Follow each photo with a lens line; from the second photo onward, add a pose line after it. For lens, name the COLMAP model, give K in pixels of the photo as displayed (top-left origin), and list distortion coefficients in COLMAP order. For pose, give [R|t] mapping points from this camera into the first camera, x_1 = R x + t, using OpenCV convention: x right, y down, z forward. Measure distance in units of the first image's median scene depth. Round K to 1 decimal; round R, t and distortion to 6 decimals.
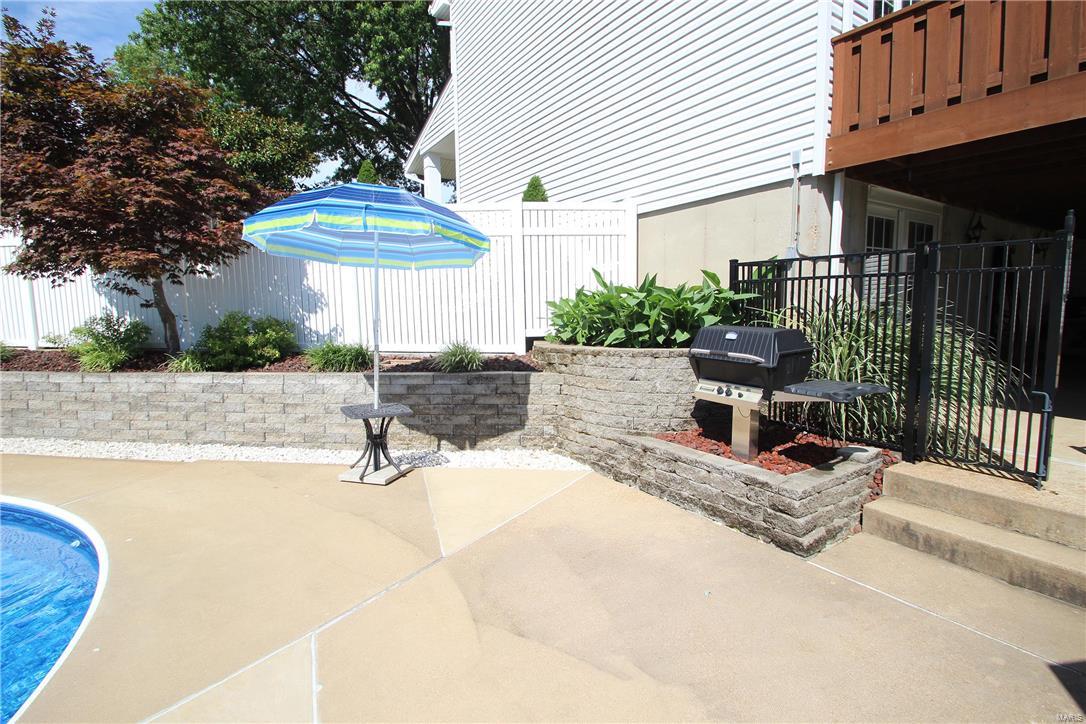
lens RADIAL K [[509.2, 0, 542.4], [0, 509.2, 359.1], [0, 0, 1]] dist [0.001912, -0.007968]
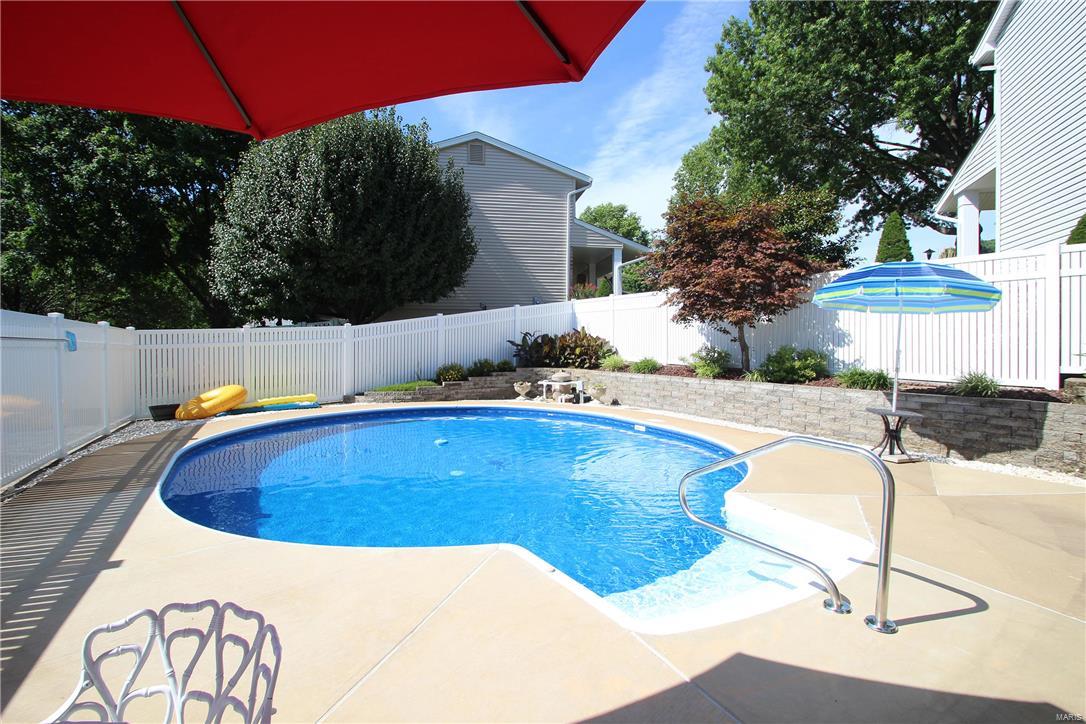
lens RADIAL K [[503.5, 0, 538.4], [0, 503.5, 350.8], [0, 0, 1]] dist [0.010452, -0.016898]
pose [[0.601232, 0.022878, -0.798747, 0.158024], [-0.093906, 0.994687, -0.042195, 0.060678], [0.793538, 0.100376, 0.600186, -0.518958]]
